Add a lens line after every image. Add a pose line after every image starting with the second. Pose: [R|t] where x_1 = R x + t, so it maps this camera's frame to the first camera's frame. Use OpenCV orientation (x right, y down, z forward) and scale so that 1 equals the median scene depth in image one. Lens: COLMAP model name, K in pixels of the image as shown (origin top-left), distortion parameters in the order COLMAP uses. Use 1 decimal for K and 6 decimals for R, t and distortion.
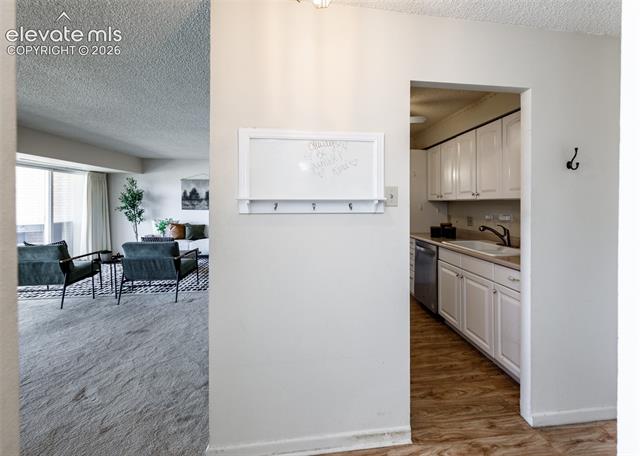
lens RADIAL K [[260.1, 0, 322.1], [0, 260.1, 202.7], [0, 0, 1]] dist [0.007423, -0.000084]
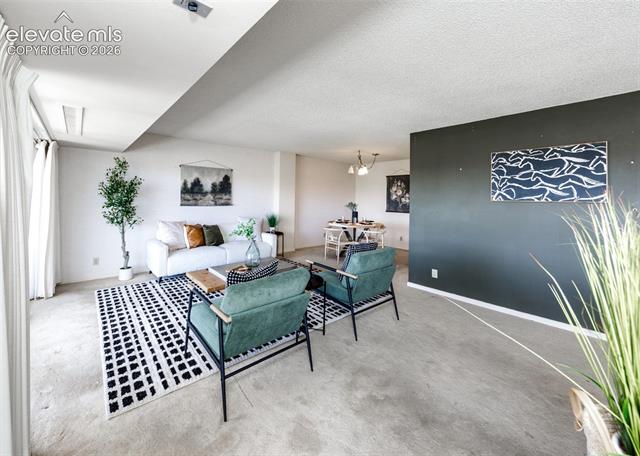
lens RADIAL K [[260.1, 0, 322.1], [0, 260.1, 202.7], [0, 0, 1]] dist [0.007423, -0.000084]
pose [[0.820497, -0.001189, 0.571649, -1.162117], [-0.010841, 0.999786, 0.017639, -0.000832], [-0.571548, -0.020670, 0.820309, 0.306006]]
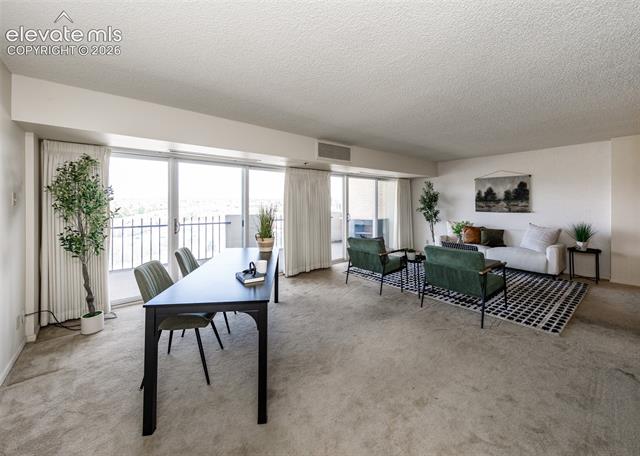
lens RADIAL K [[260.1, 0, 322.1], [0, 260.1, 202.7], [0, 0, 1]] dist [0.007423, -0.000084]
pose [[0.529000, -0.005081, -0.848606, -0.073712], [0.000935, 0.999985, -0.005405, -0.000697], [0.848621, 0.002065, 0.528997, 0.083370]]
